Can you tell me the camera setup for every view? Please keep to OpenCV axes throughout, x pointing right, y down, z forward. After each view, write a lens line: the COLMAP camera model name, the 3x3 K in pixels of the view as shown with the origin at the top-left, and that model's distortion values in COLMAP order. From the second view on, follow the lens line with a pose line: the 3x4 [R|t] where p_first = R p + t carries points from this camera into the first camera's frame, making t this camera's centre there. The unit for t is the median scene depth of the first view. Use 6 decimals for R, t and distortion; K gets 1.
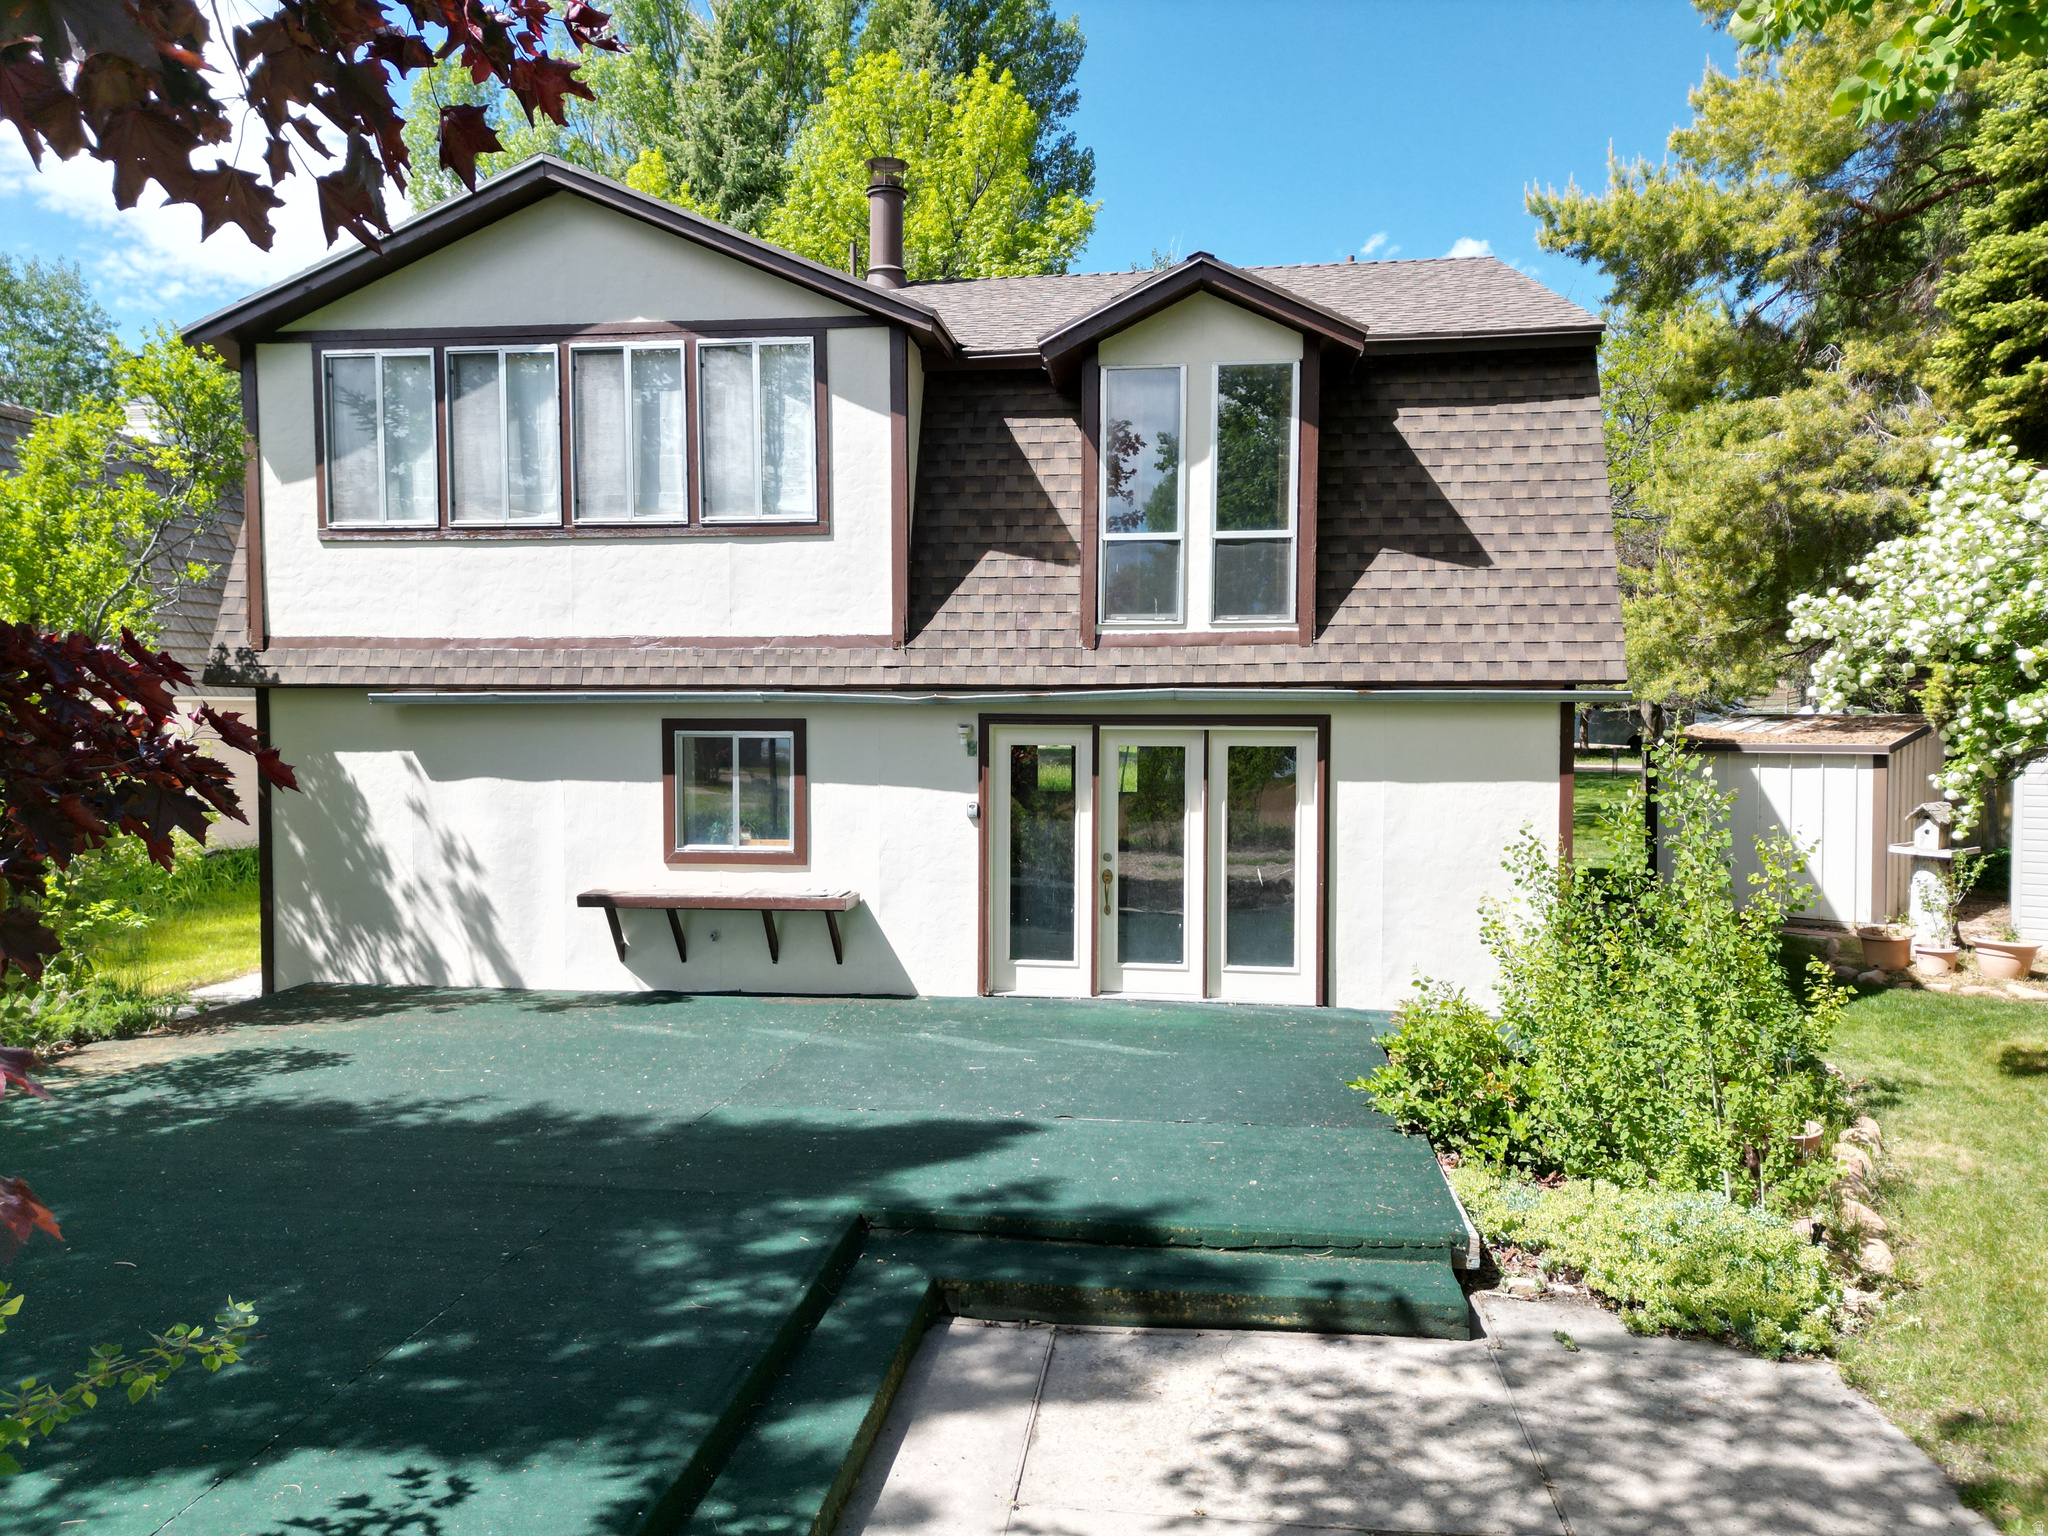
lens RADIAL K [[1416.4, 0, 1022.6], [0, 1416.4, 772.3], [0, 0, 1]] dist [0.081777, -0.080454]
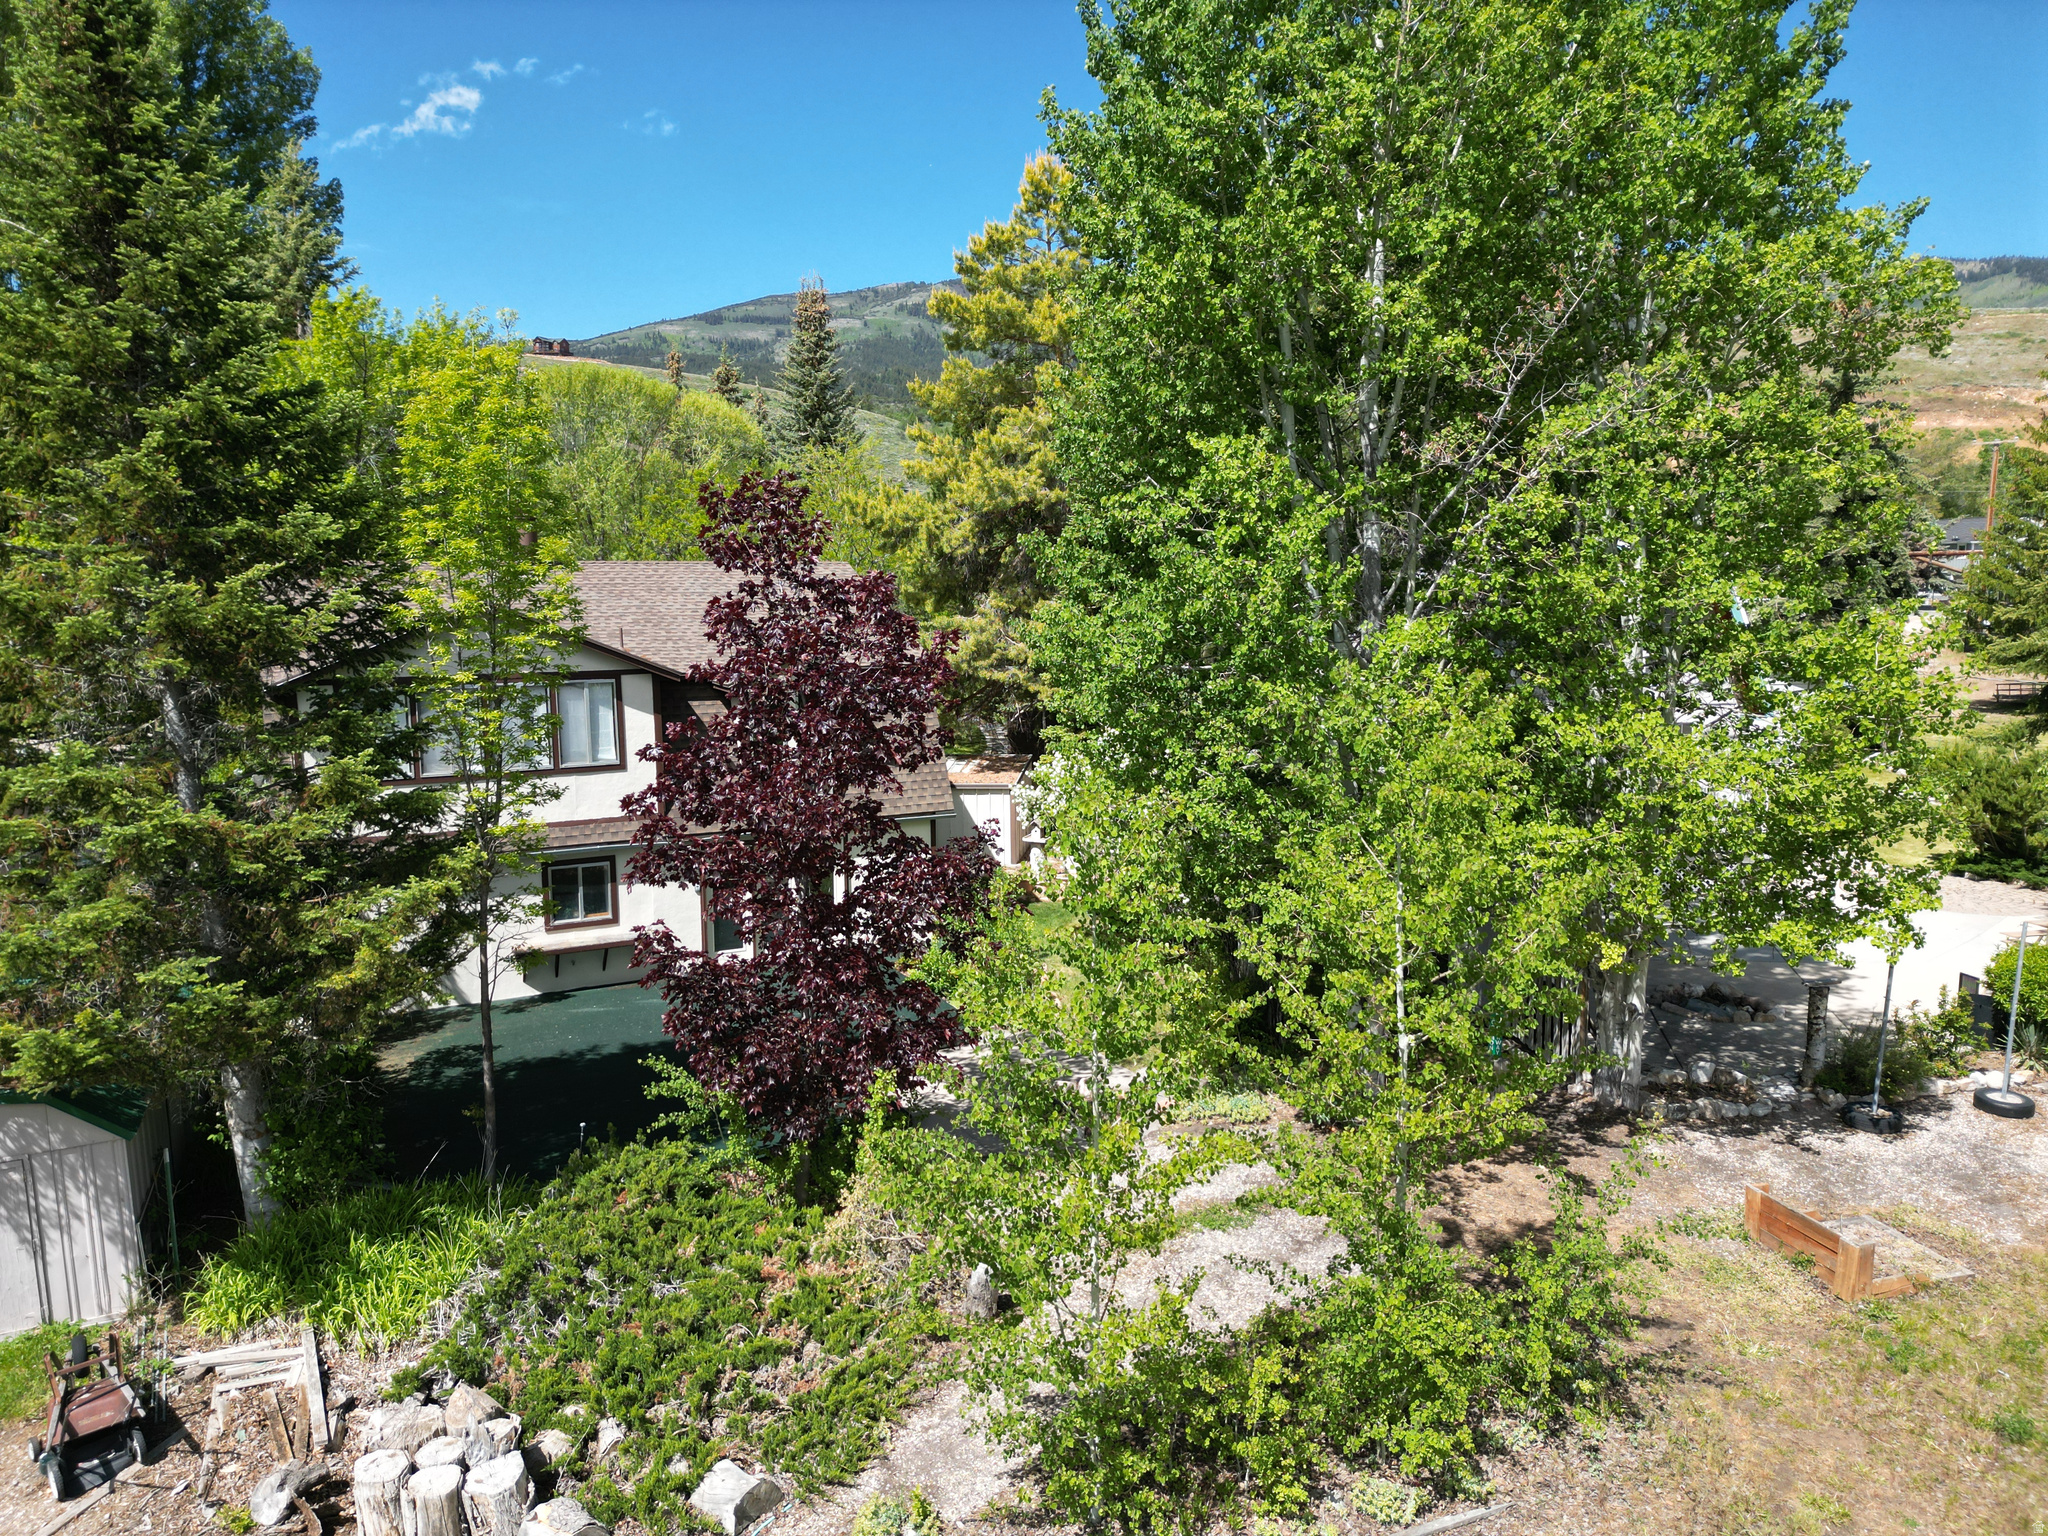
lens RADIAL K [[1416.4, 0, 1022.6], [0, 1416.4, 772.3], [0, 0, 1]] dist [0.081777, -0.080454]
pose [[0.826228, -0.082187, 0.557308, -0.824135], [0.036348, 0.995017, 0.092849, -0.334936], [-0.562161, -0.056458, 0.825098, -1.085542]]
